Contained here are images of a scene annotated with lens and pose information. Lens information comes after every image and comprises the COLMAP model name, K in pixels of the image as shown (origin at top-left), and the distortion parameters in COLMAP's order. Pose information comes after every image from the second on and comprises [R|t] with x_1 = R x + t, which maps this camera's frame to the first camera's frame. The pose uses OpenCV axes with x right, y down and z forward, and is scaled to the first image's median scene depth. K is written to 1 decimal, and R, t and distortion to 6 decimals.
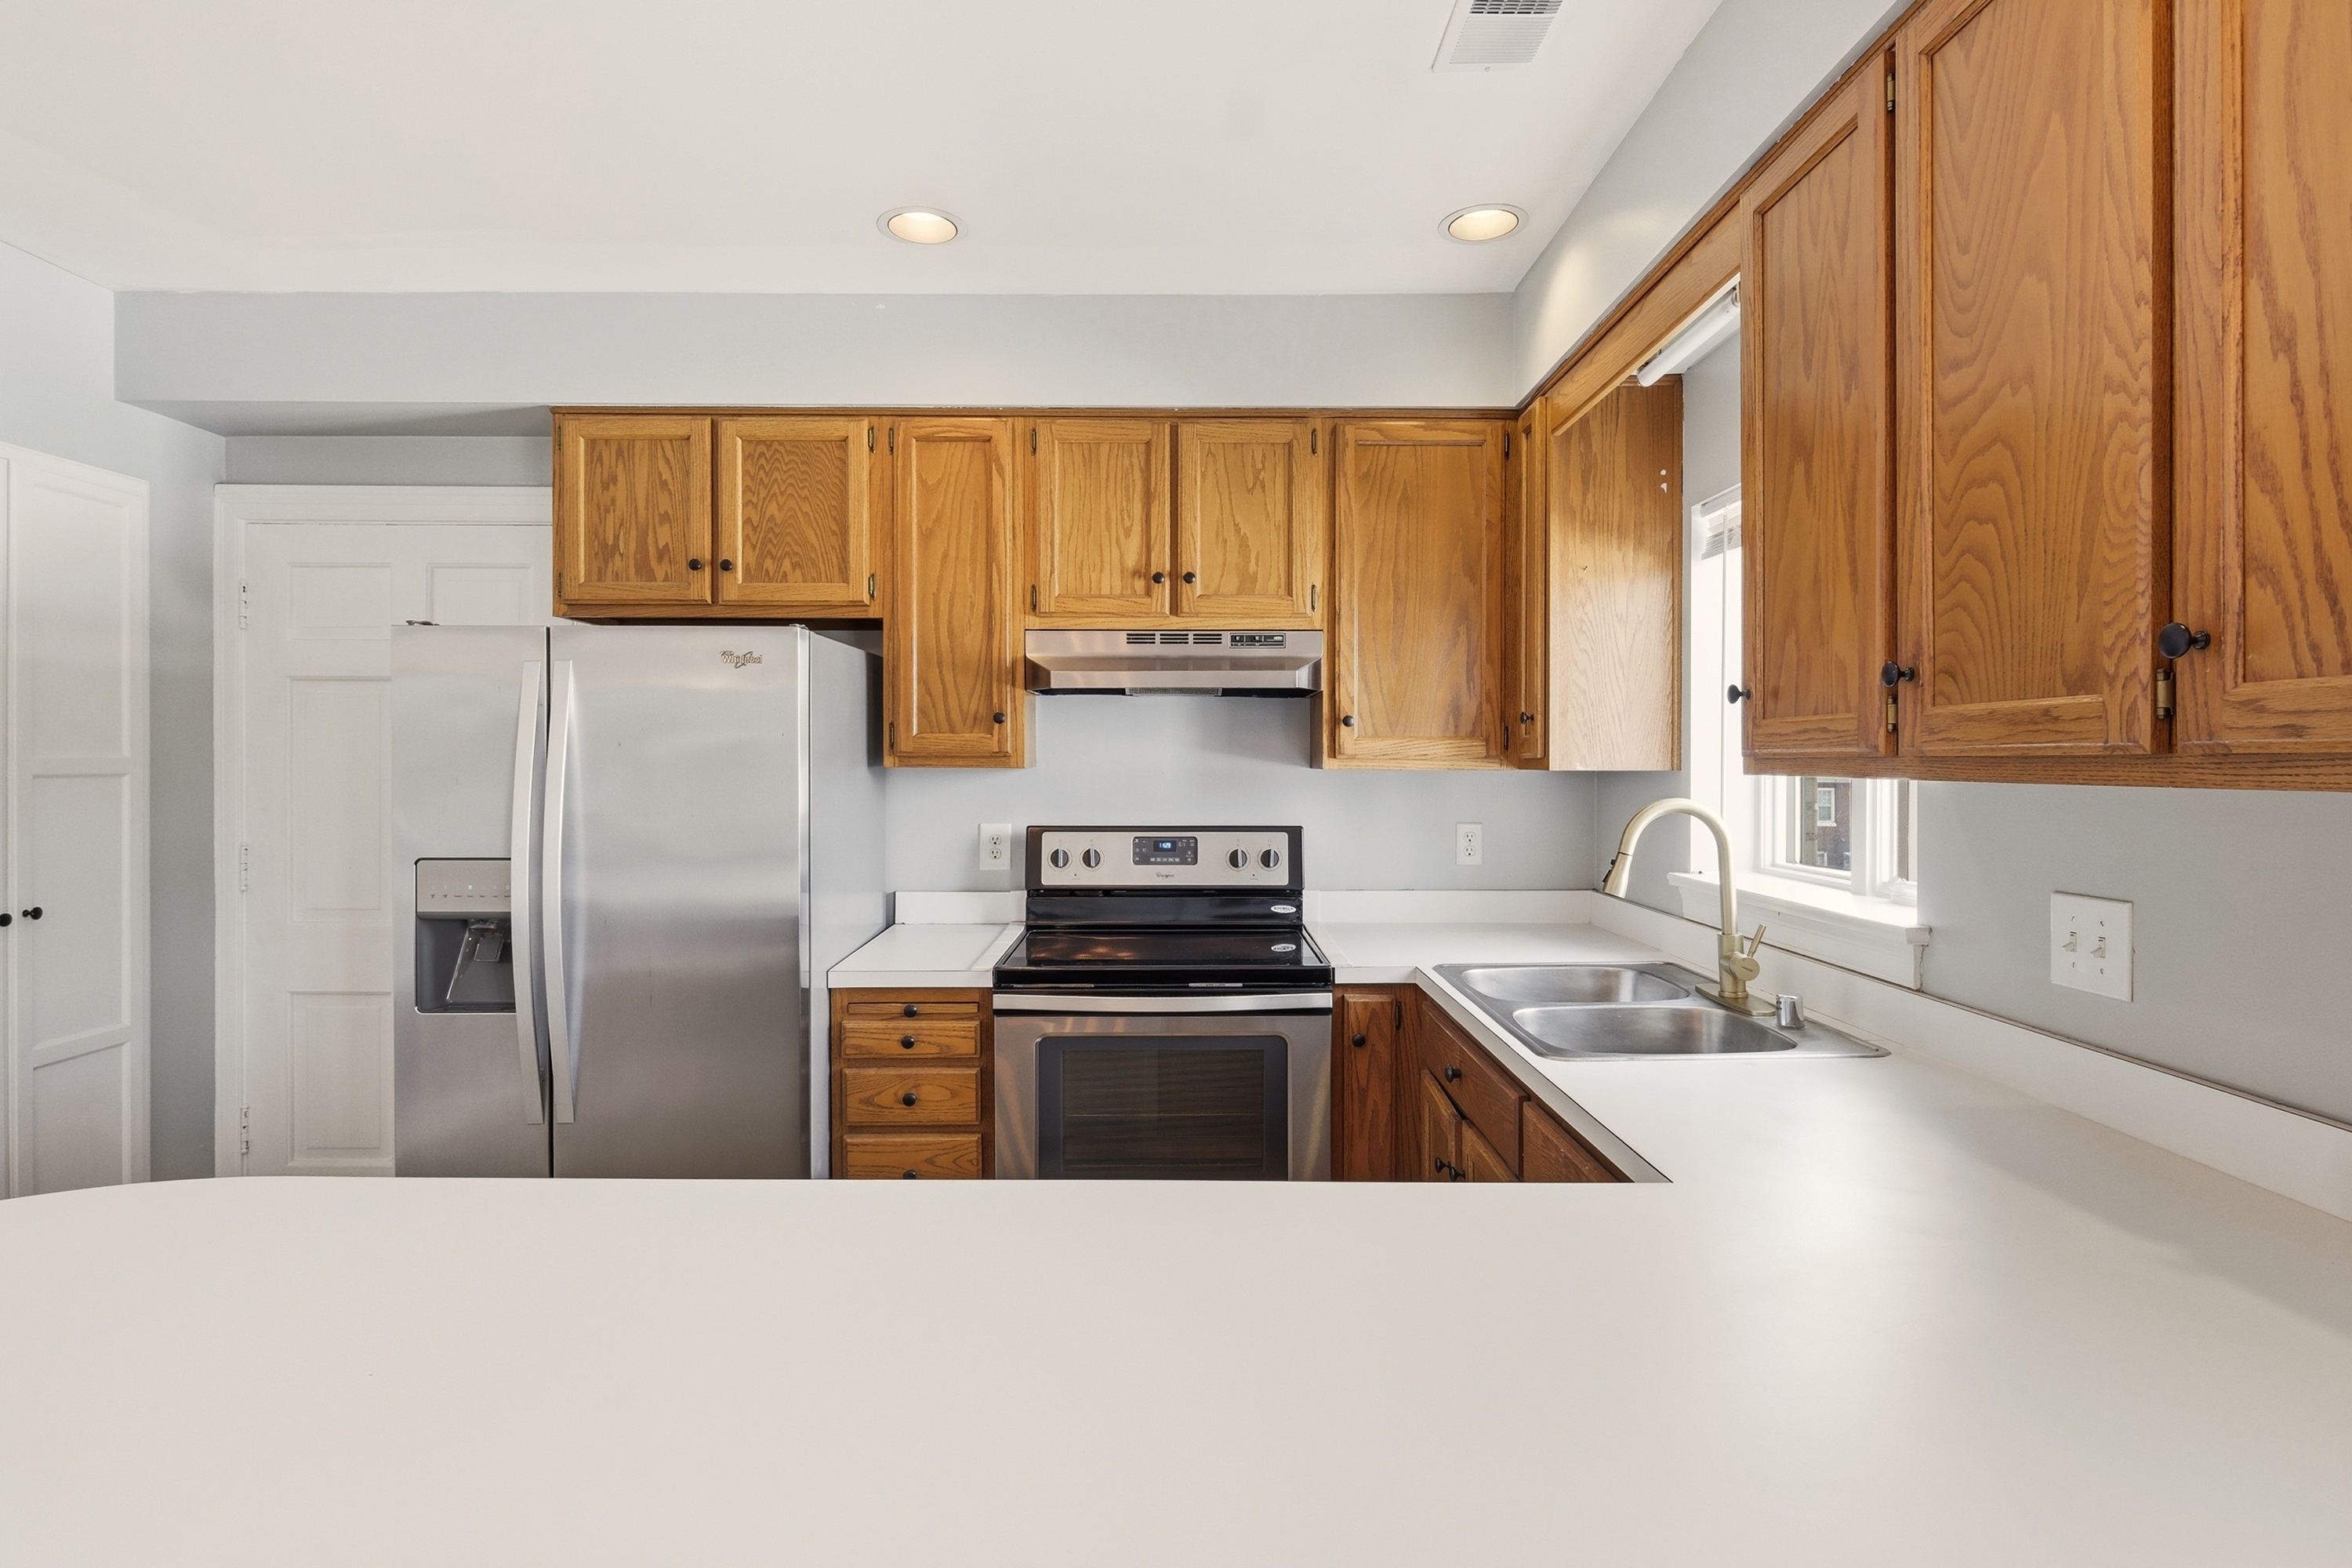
lens RADIAL K [[1139.9, 0, 1178.7], [0, 1139.9, 764.2], [0, 0, 1]] dist [-0.001351, -0.000210]
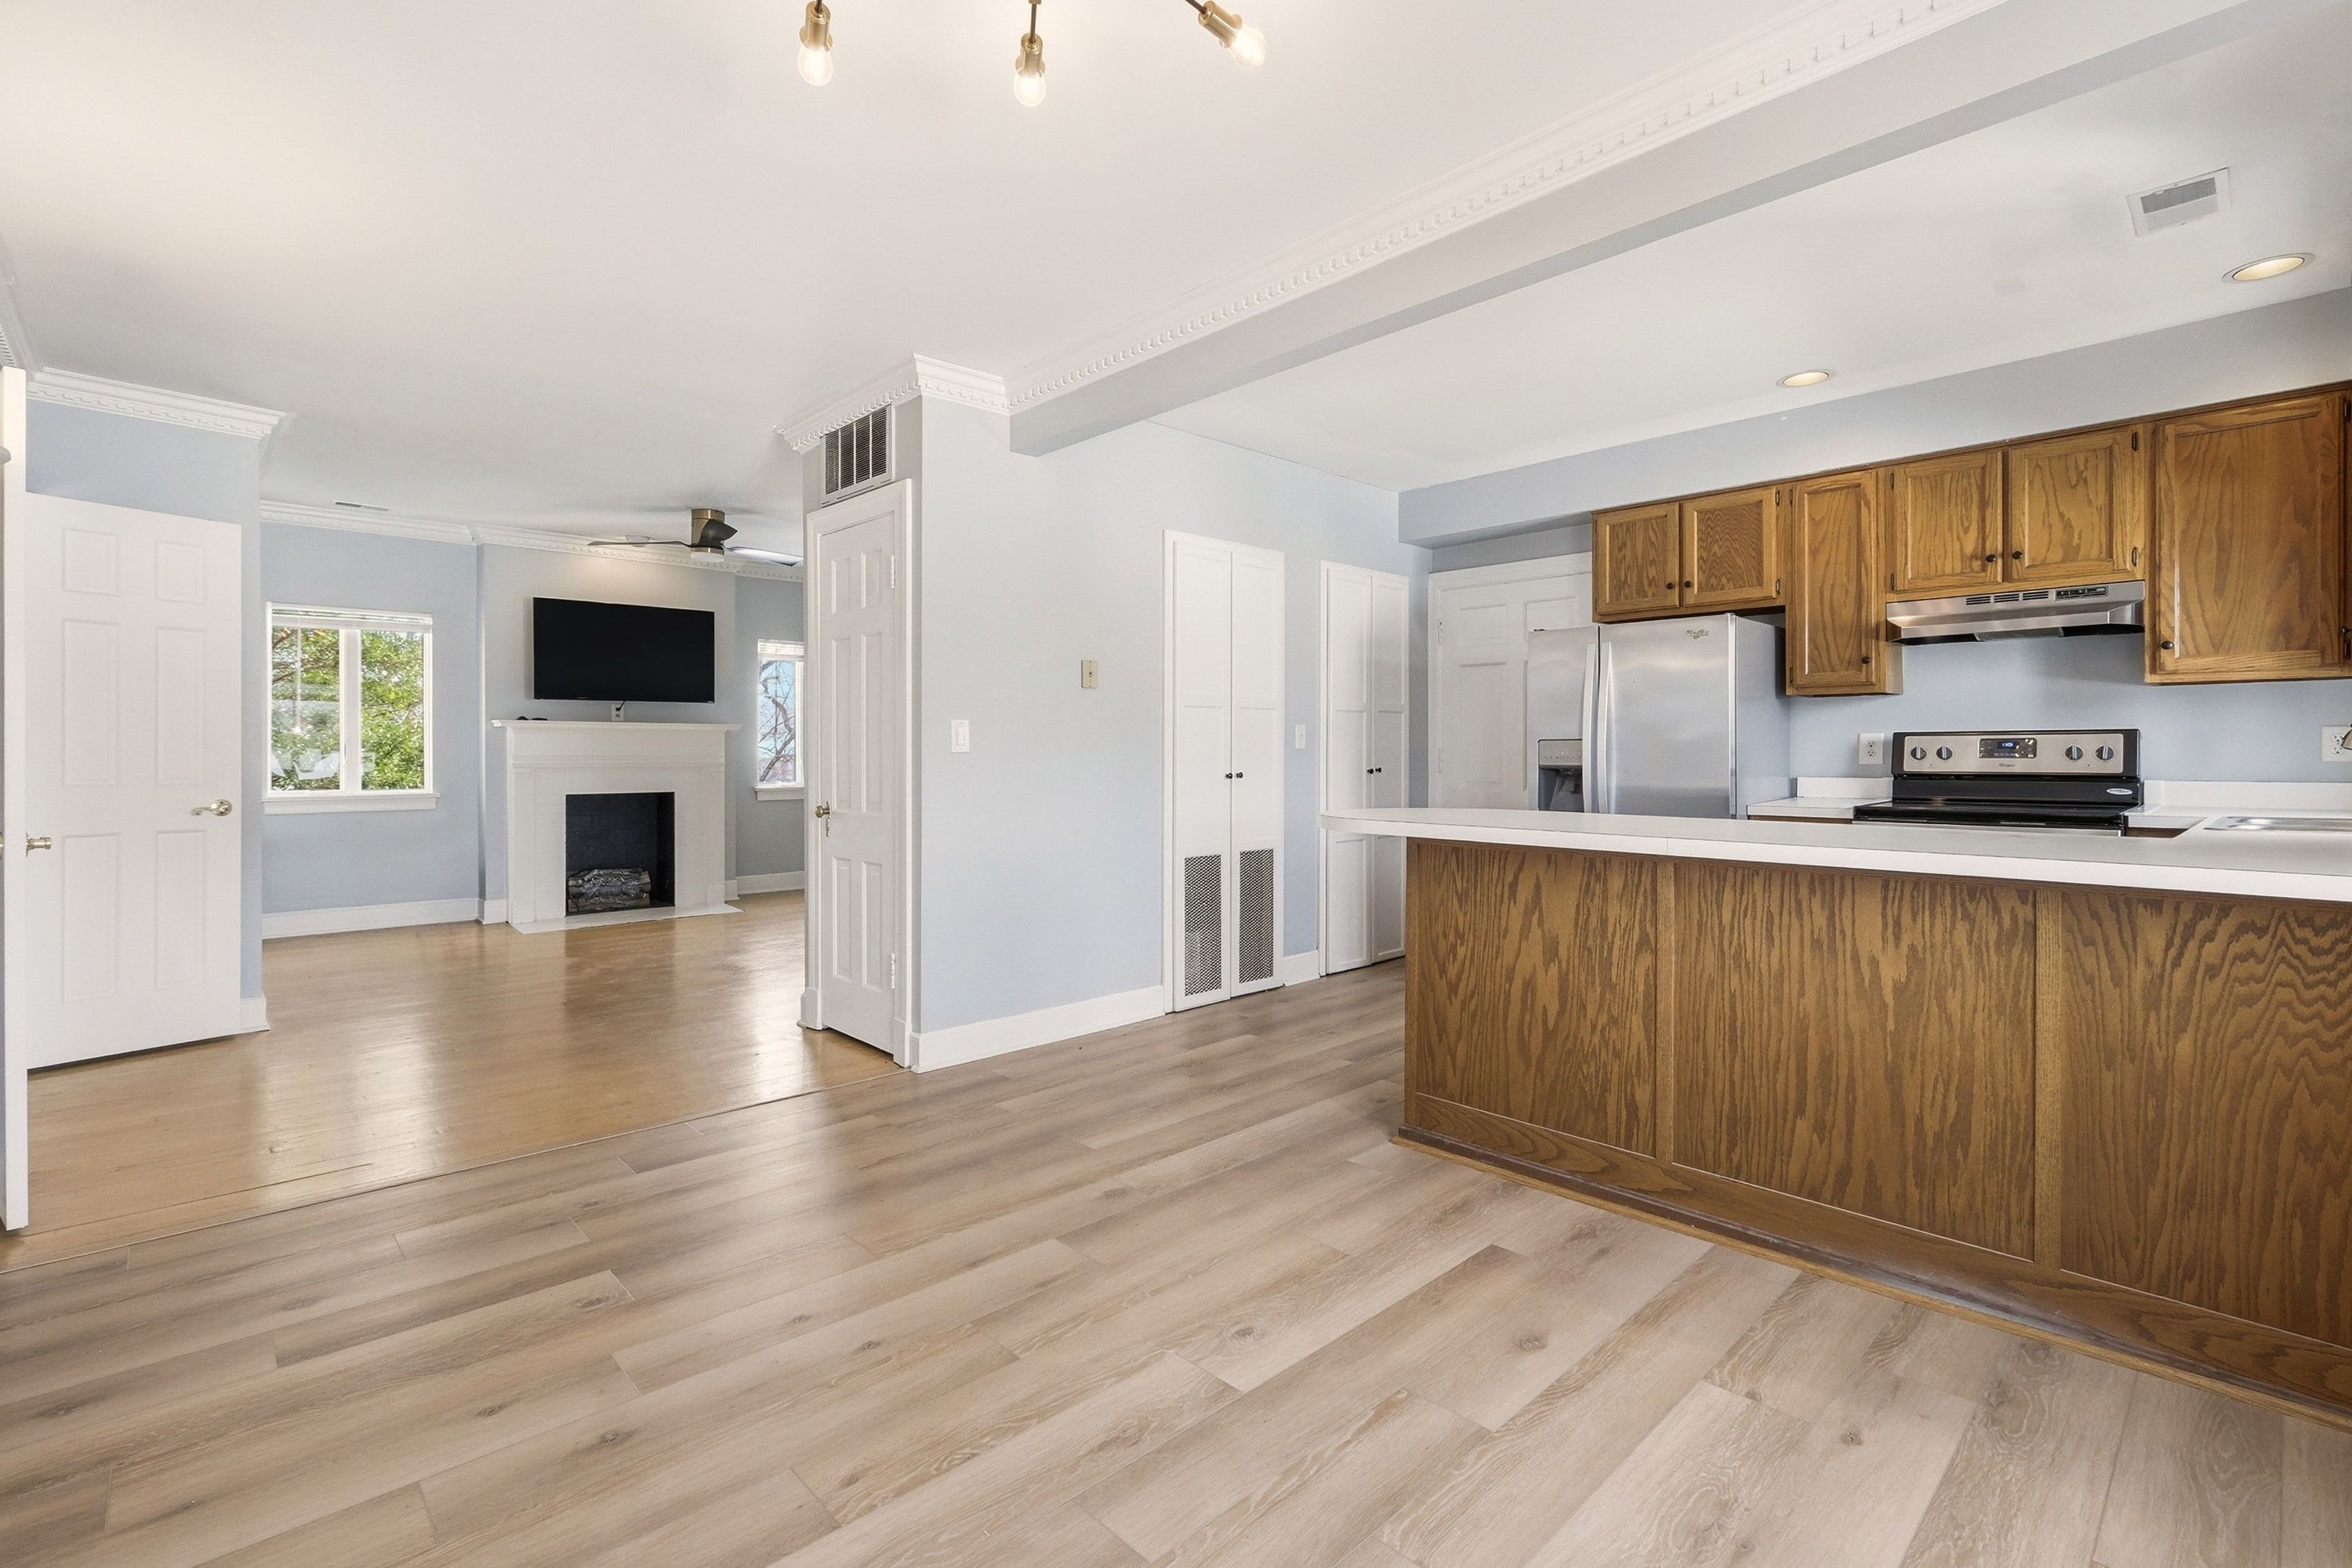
lens RADIAL K [[1062.8, 0, 1175.6], [0, 1062.8, 757.5], [0, 0, 1]] dist [-0.000911, -0.000093]
pose [[0.682018, 0.000585, -0.731335, 0.266081], [-0.001777, 0.999998, -0.000857, 0.096853], [0.731333, 0.001884, 0.682018, -0.703058]]
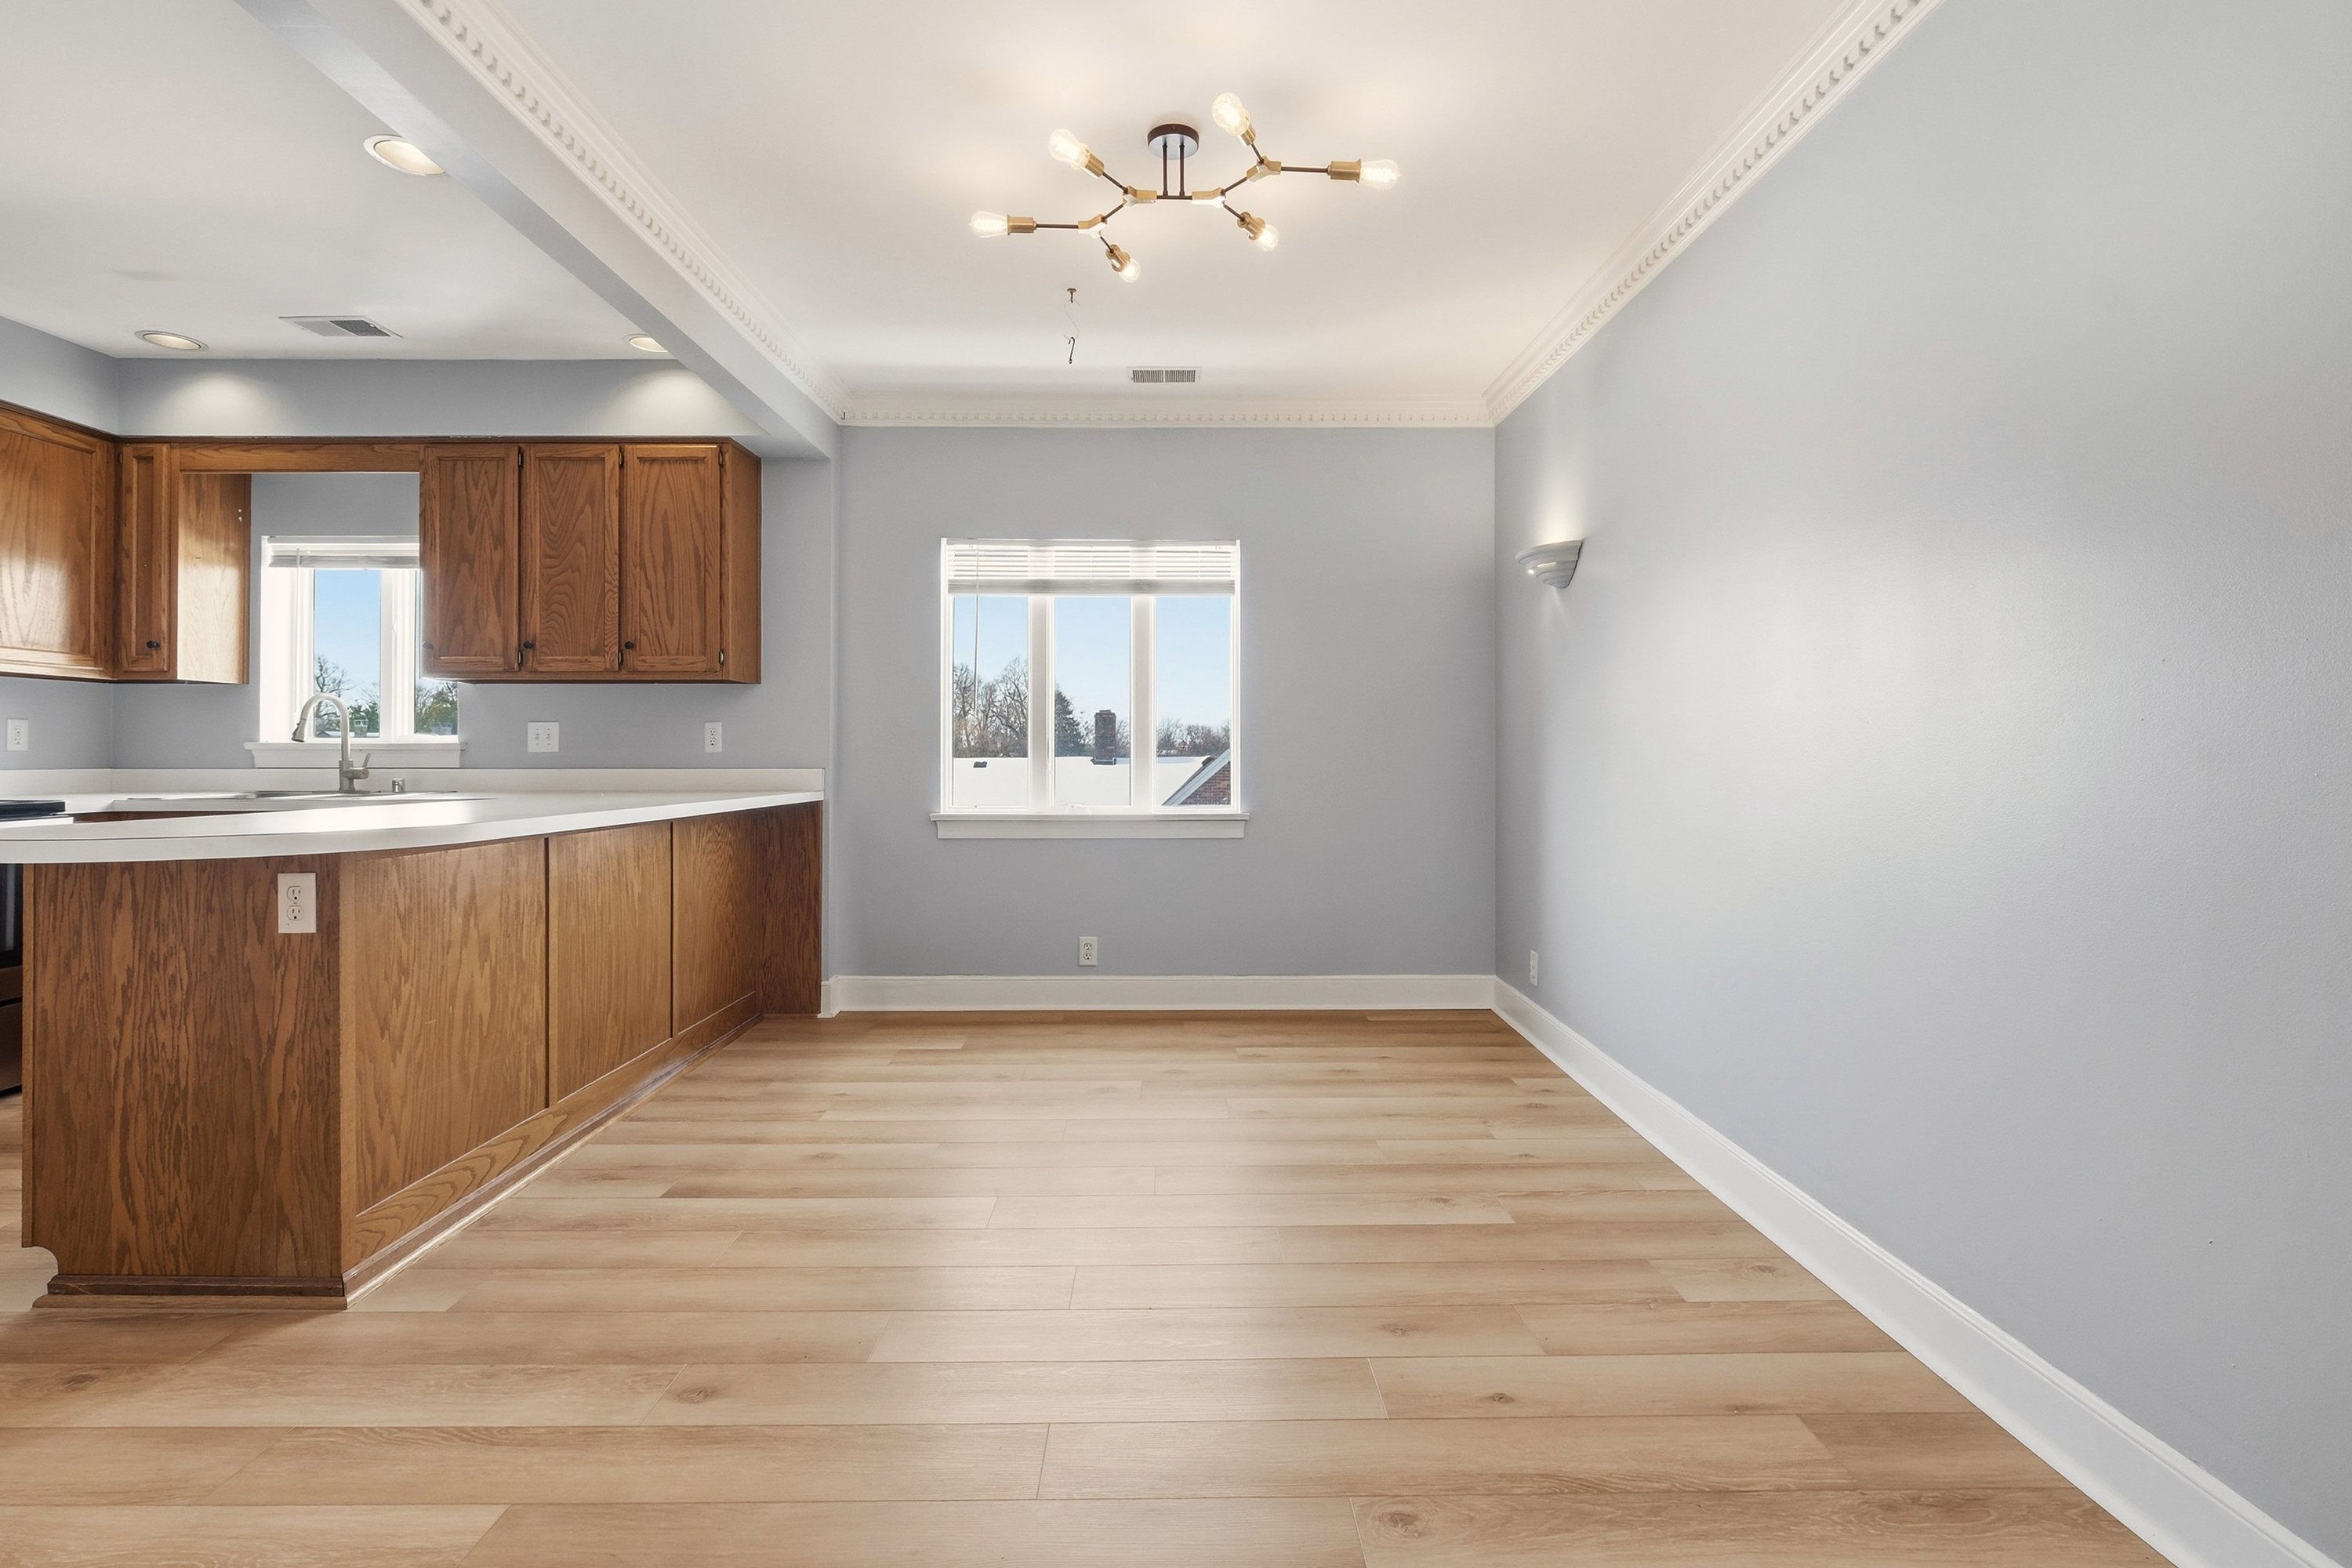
lens RADIAL K [[1073.9, 0, 1176.1], [0, 1073.9, 746.6], [0, 0, 1]] dist [-0.001853, 0.000690]
pose [[-0.003051, 0.006637, 0.999973, -1.105998], [0.003261, 0.999973, -0.006627, 0.107297], [-0.999990, 0.003240, -0.003073, -0.377147]]
